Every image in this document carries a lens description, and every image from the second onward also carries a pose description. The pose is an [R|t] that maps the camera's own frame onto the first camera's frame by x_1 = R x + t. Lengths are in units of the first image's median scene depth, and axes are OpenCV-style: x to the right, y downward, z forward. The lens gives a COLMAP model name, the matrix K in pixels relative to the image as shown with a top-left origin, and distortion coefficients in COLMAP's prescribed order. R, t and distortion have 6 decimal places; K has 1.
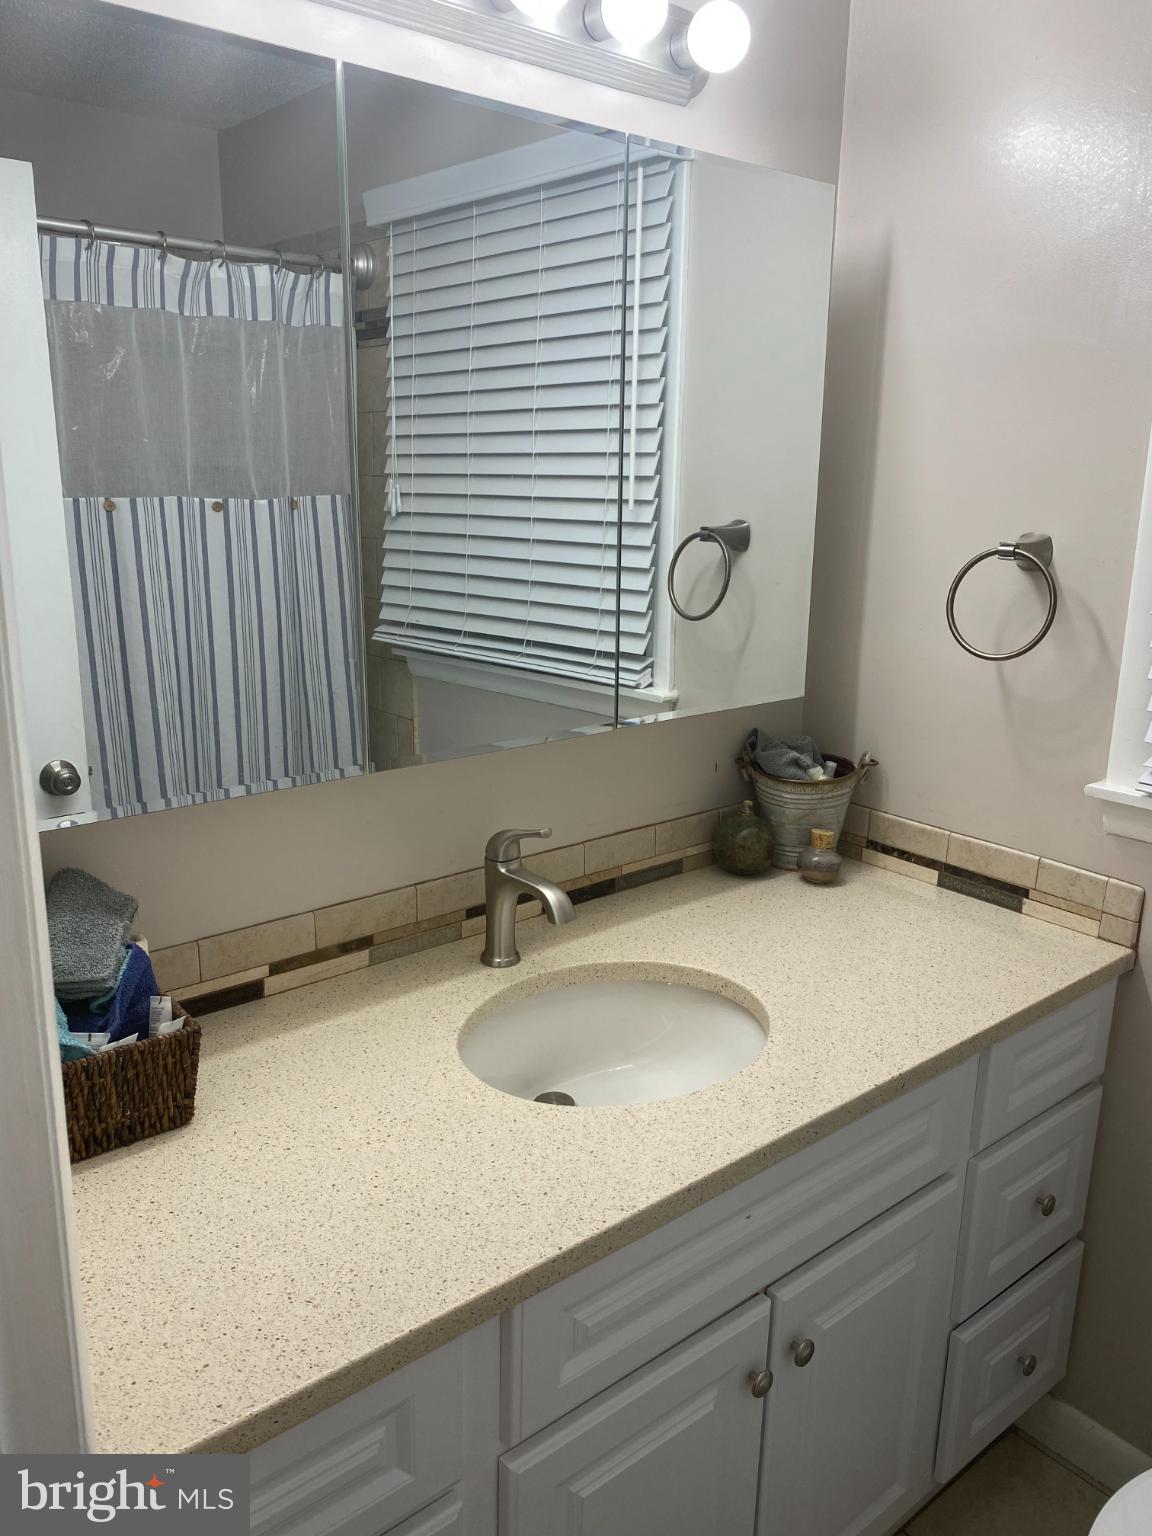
lens RADIAL K [[1136.3, 0, 574.2], [0, 1136.3, 722.7], [0, 0, 1]] dist [0.001620, -0.011218]
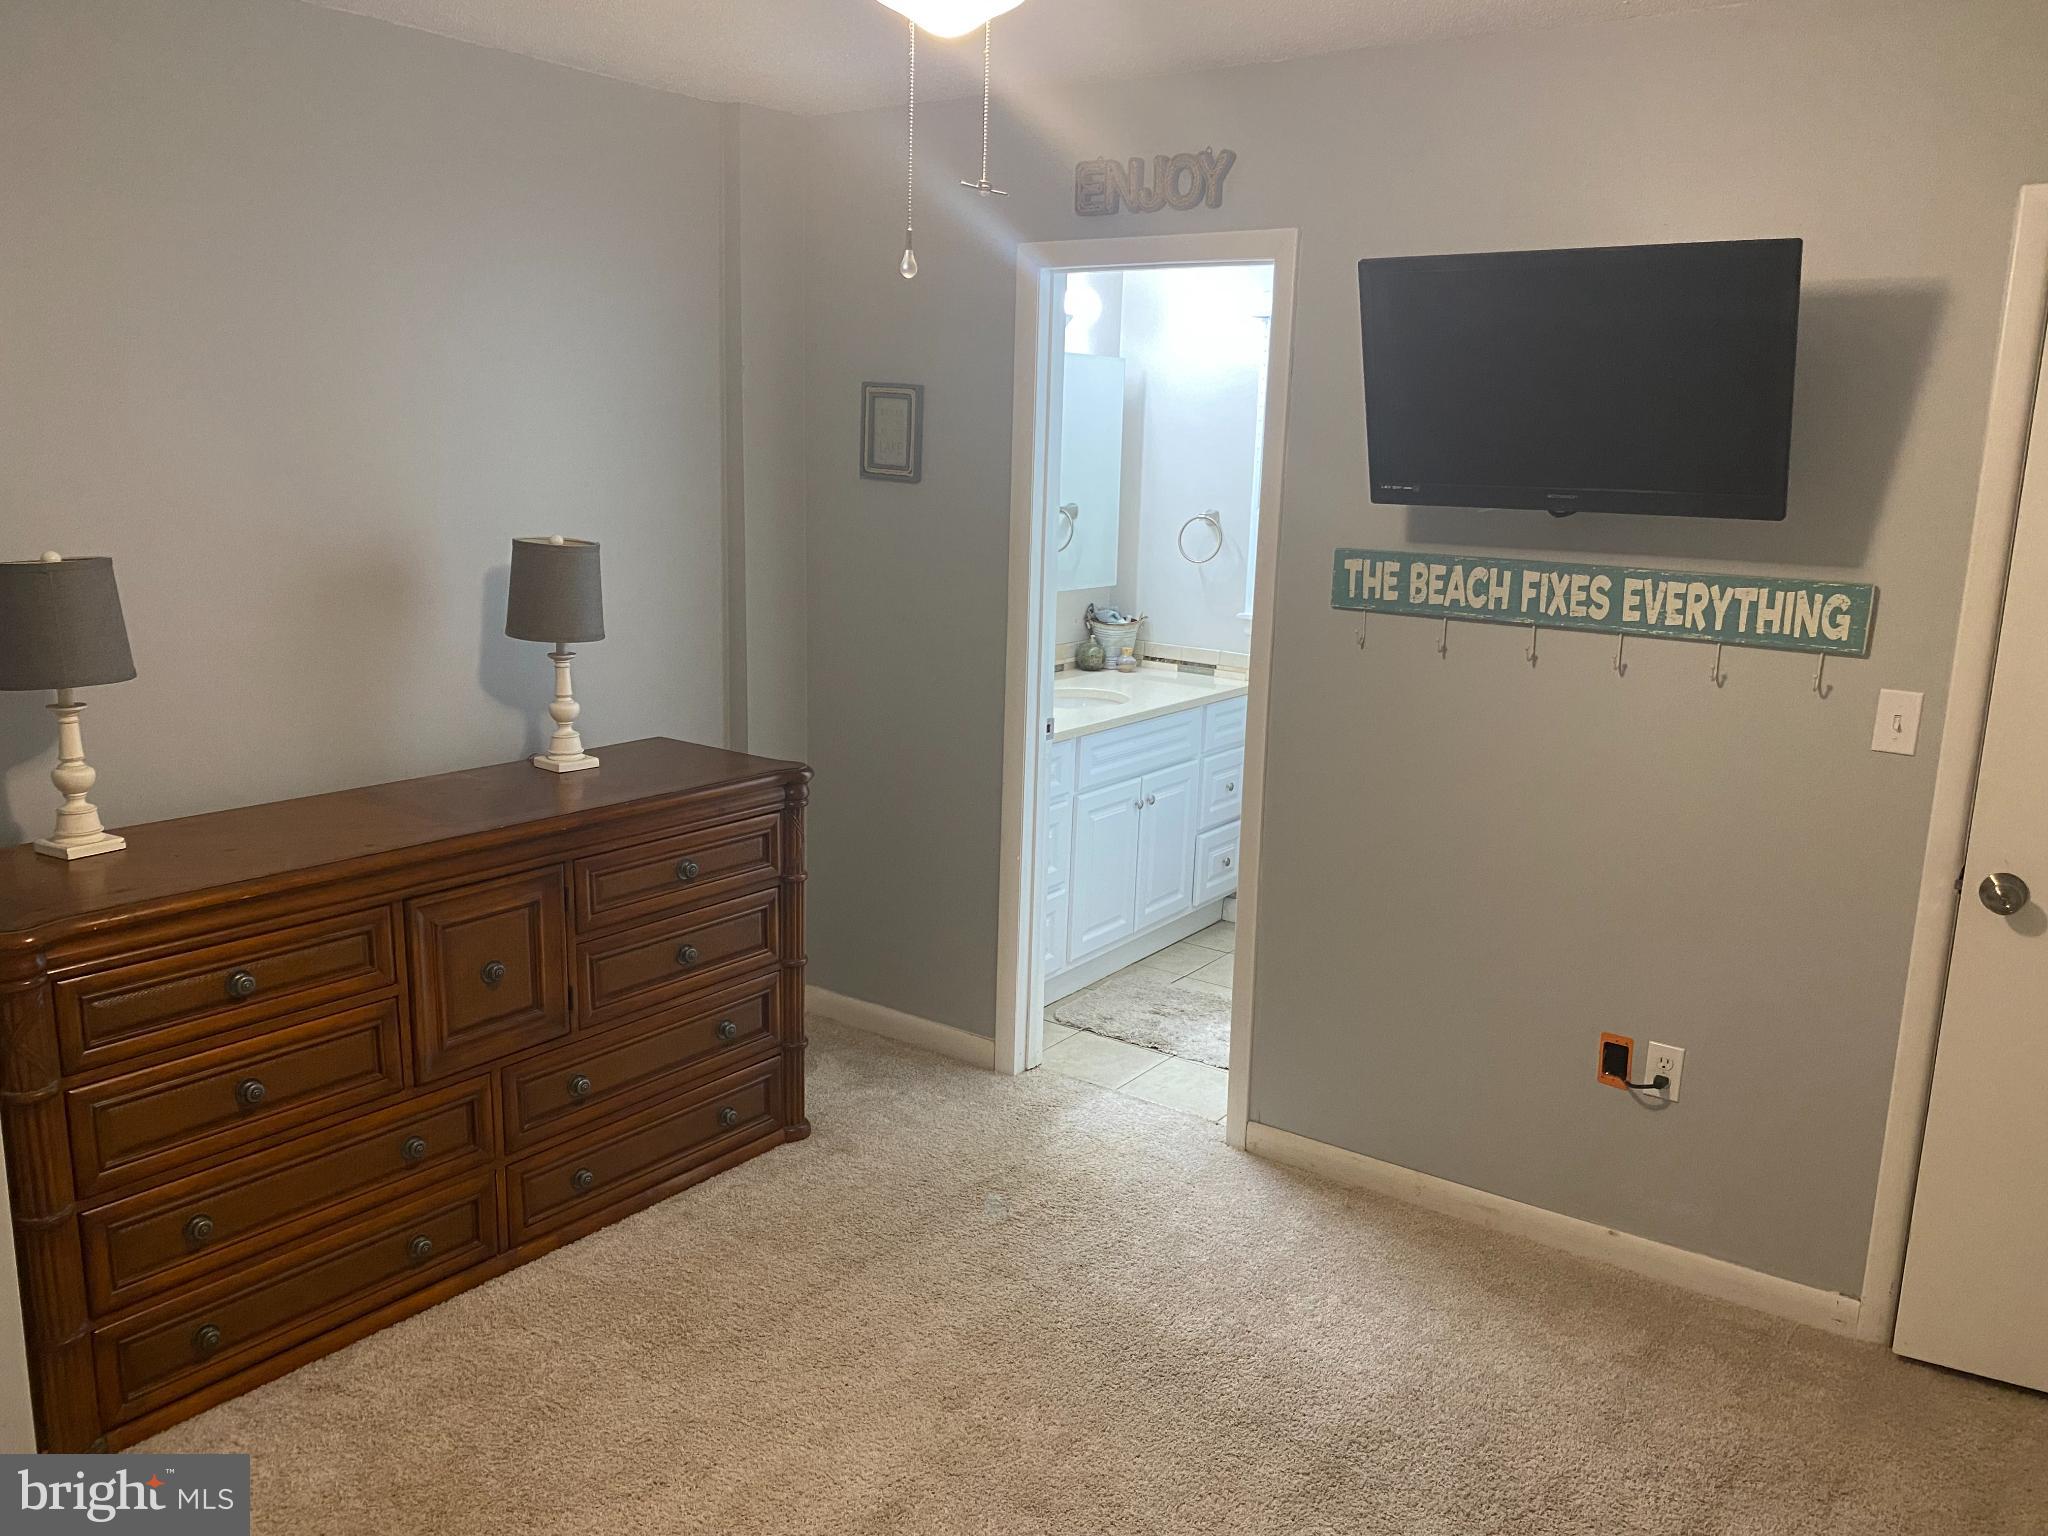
lens RADIAL K [[1515.1, 0, 1023.6], [0, 1515.1, 740.7], [0, 0, 1]] dist [0.001620, -0.011218]
pose [[0.962754, -0.037312, 0.267791, -0.867648], [0.046475, 0.998528, -0.027959, 0.398344], [-0.266353, 0.039363, 0.963071, -1.988855]]
